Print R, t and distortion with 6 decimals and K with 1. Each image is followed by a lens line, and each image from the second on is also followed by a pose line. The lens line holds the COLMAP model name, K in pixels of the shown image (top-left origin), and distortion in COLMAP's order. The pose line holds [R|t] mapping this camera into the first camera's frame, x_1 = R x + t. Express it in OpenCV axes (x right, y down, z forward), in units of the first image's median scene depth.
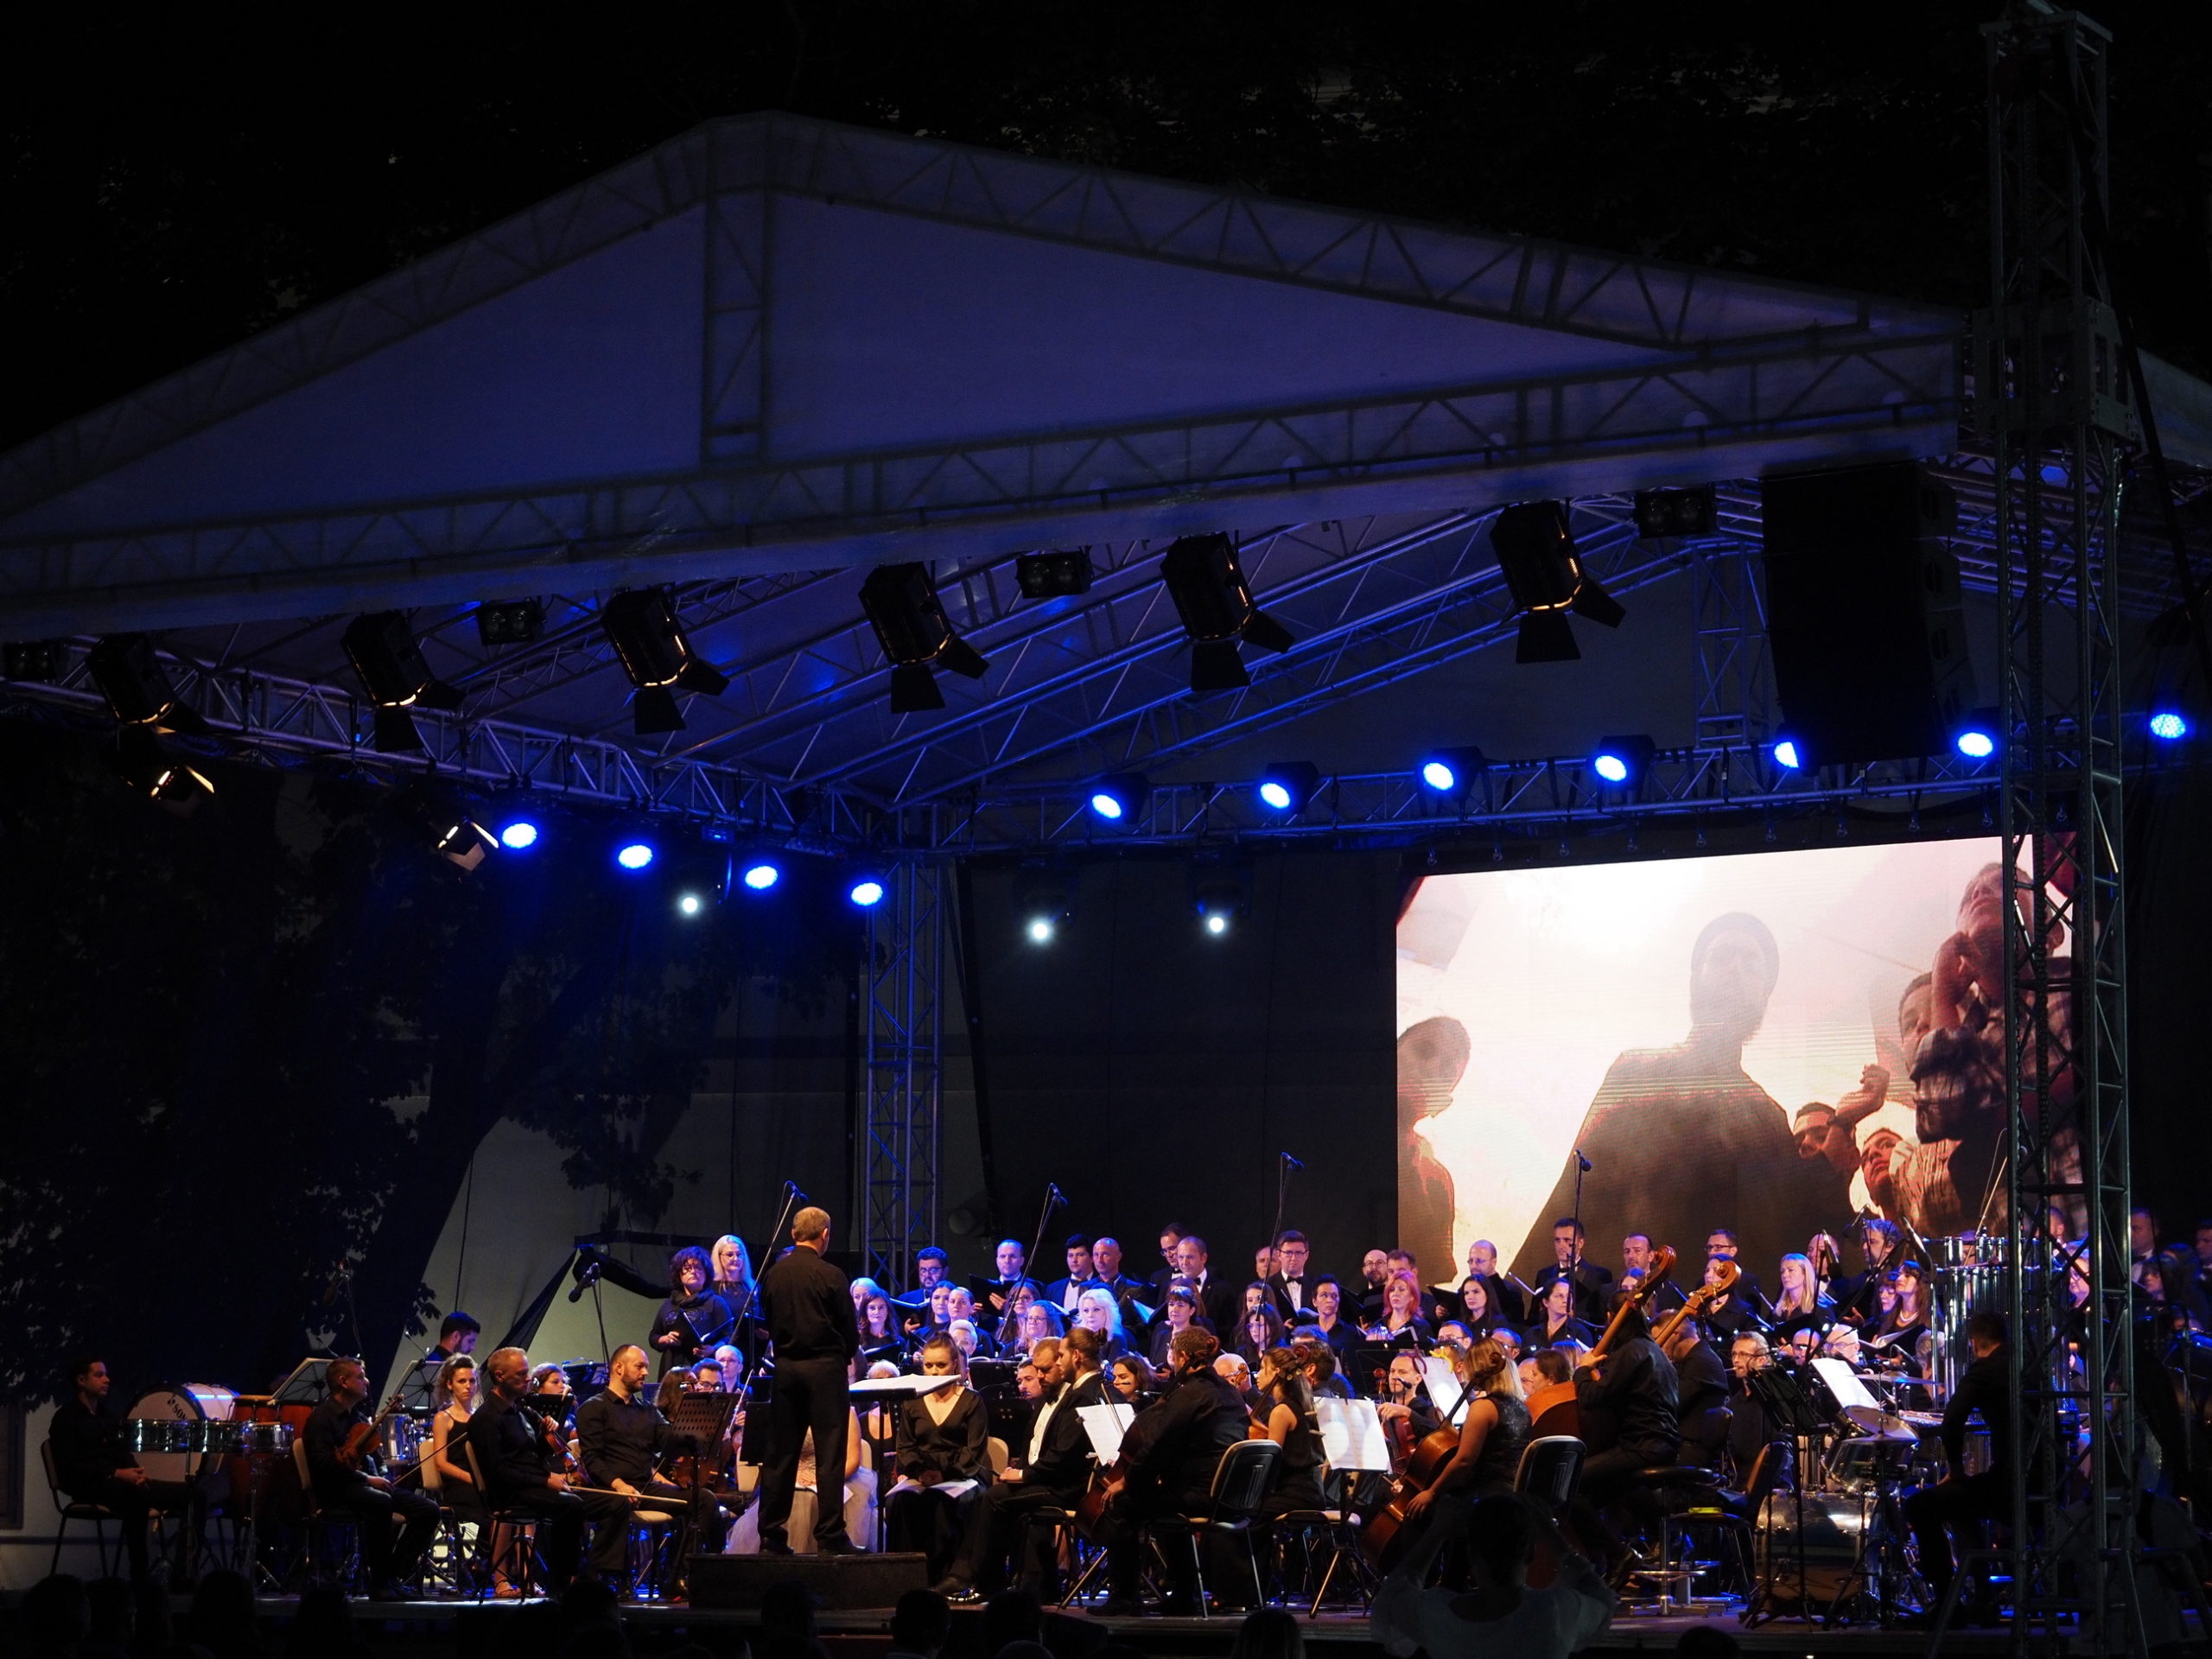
lens RADIAL K [[5078.0, 0, 1138.6], [0, 5078.0, 827.8], [0, 0, 1]] dist [-0.019790, -0.137712]
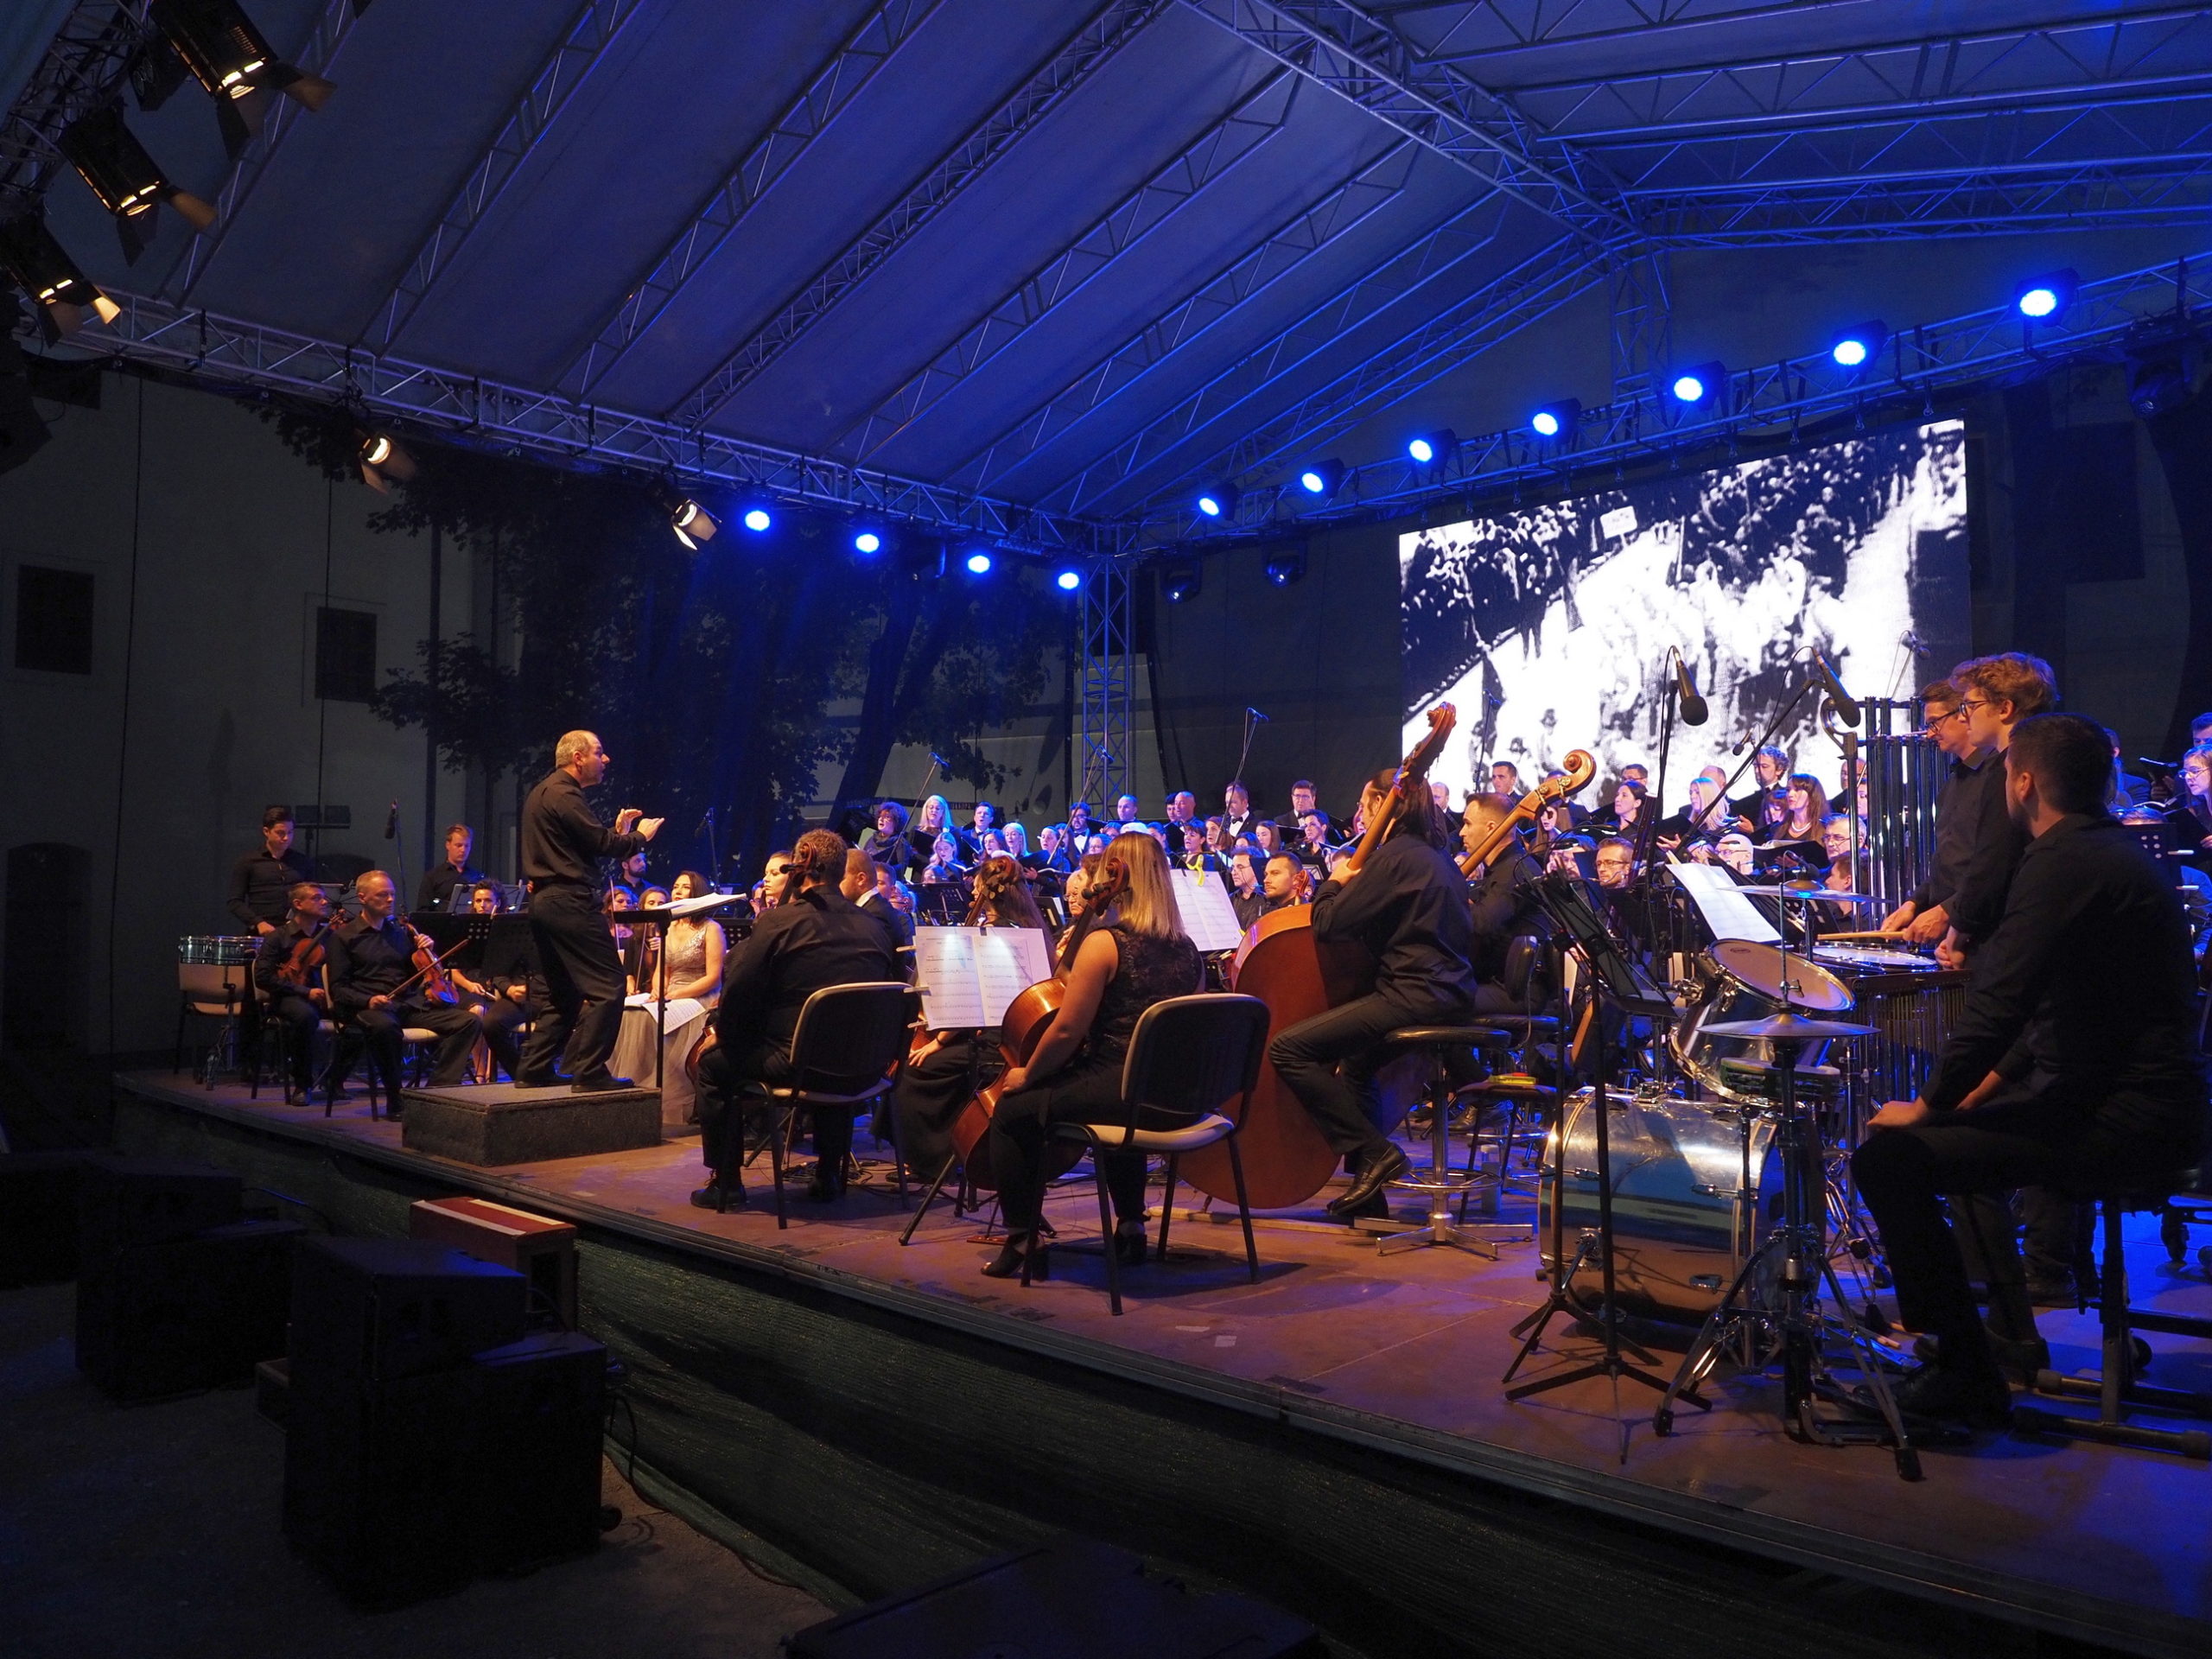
lens RADIAL K [[1578.2, 0, 1106.0], [0, 1578.2, 829.5], [0, 0, 1]] dist [-0.023347, 0.003115]
pose [[0.968301, -0.017894, -0.249143, 0.102019], [0.035759, 0.997087, 0.067366, 0.075787], [0.247212, -0.074140, 0.966121, 0.708210]]
